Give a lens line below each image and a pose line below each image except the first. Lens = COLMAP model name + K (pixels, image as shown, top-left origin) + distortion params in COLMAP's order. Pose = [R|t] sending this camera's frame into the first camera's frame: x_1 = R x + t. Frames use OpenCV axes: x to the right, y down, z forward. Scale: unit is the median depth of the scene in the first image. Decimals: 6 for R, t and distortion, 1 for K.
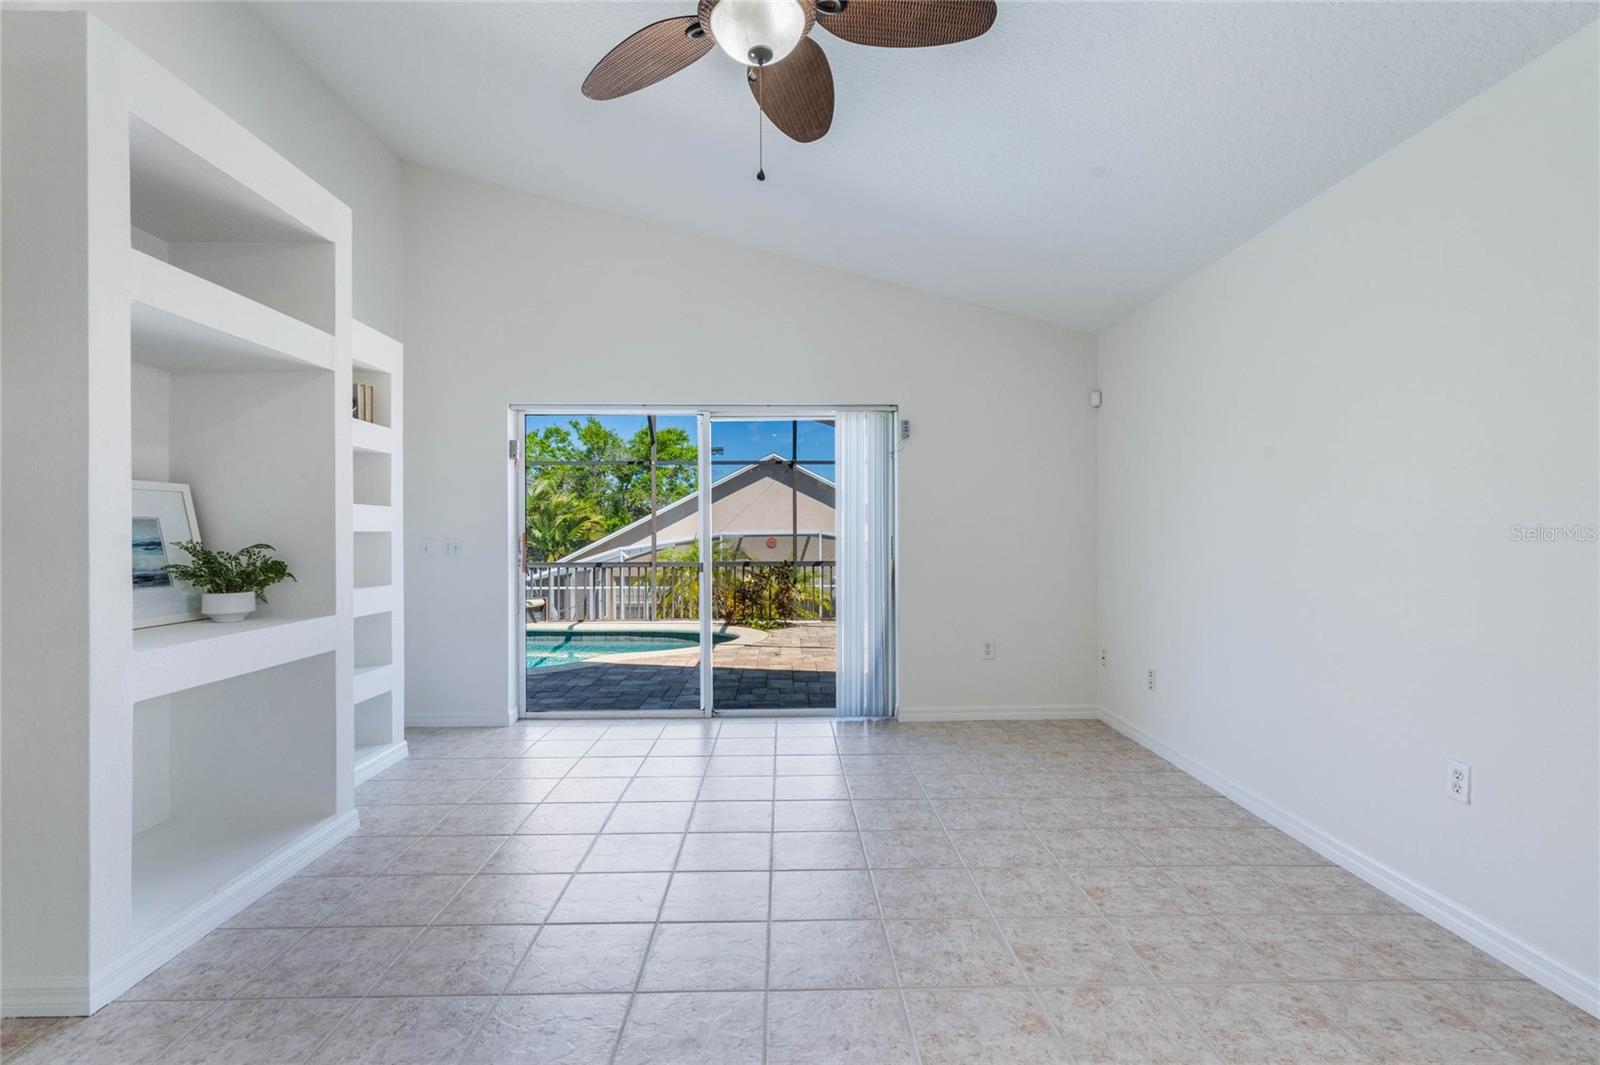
lens RADIAL K [[728.0, 0, 800.0], [0, 728.0, 532.5], [0, 0, 1]] dist [-0.001256, 0.000639]
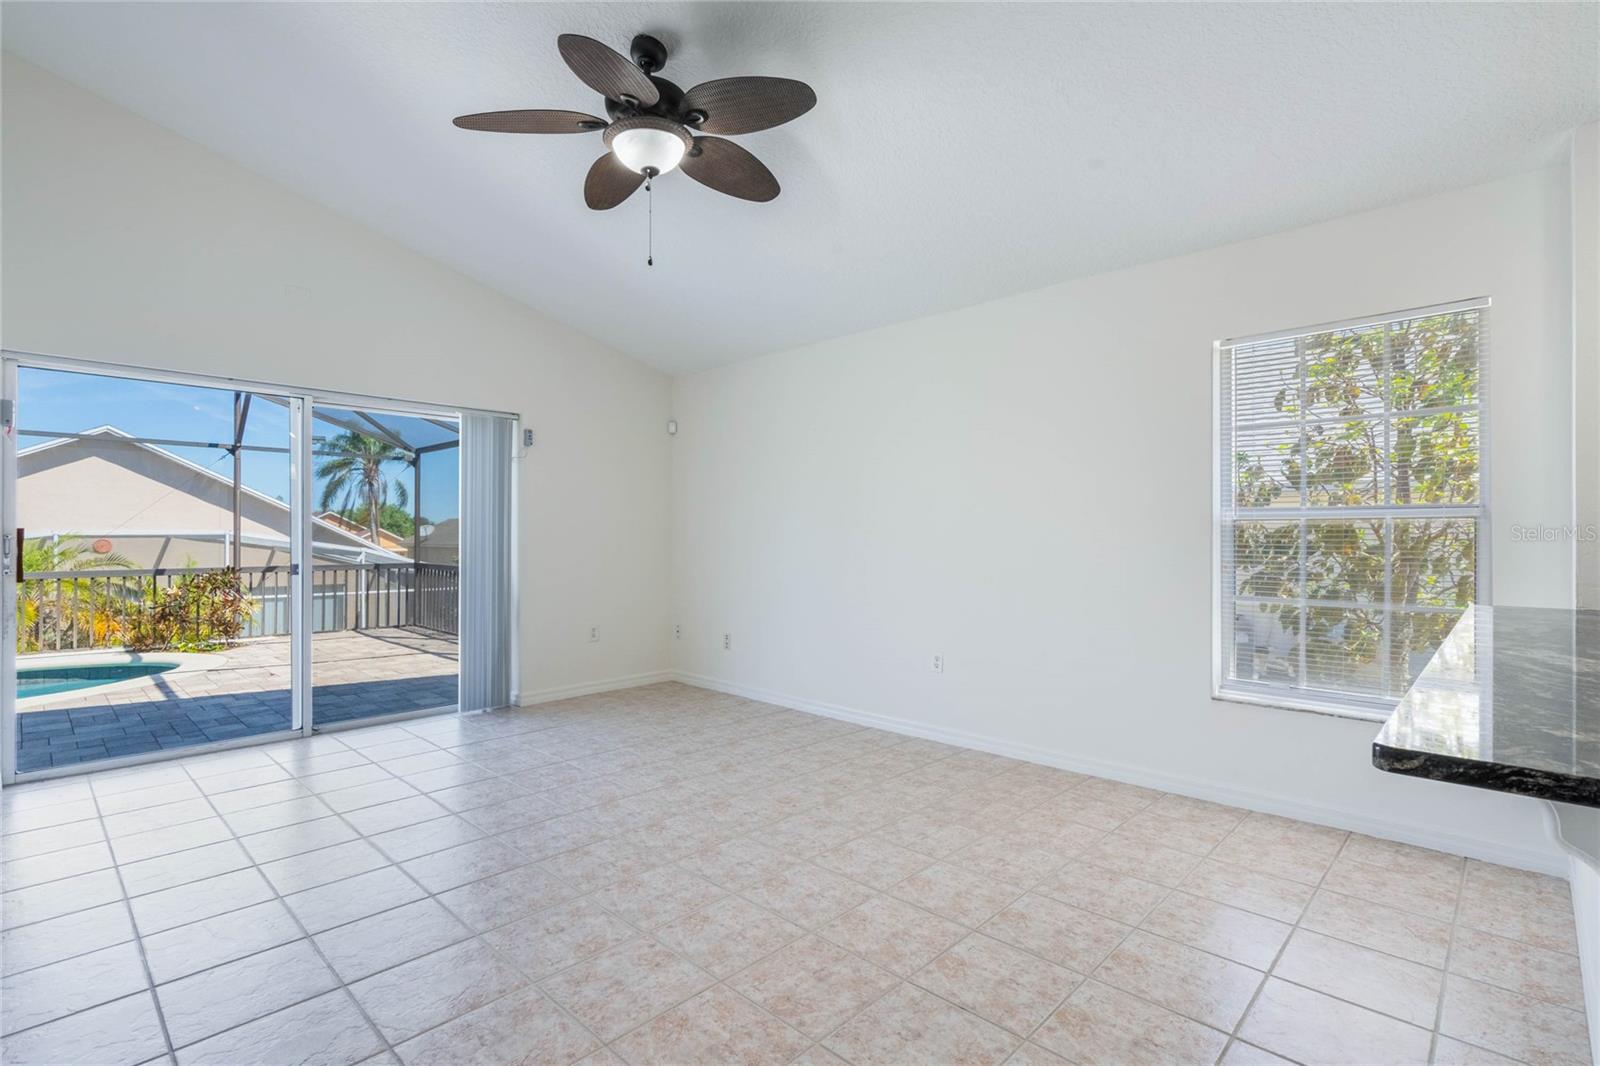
lens RADIAL K [[755.7, 0, 766.0], [0, 755.7, 531.6], [0, 0, 1]] dist [-0.000720, -0.000119]
pose [[0.726324, 0.008437, 0.687301, -0.428623], [-0.004657, 0.999962, -0.007354, 0.006975], [-0.687337, 0.002141, 0.726336, -0.077514]]
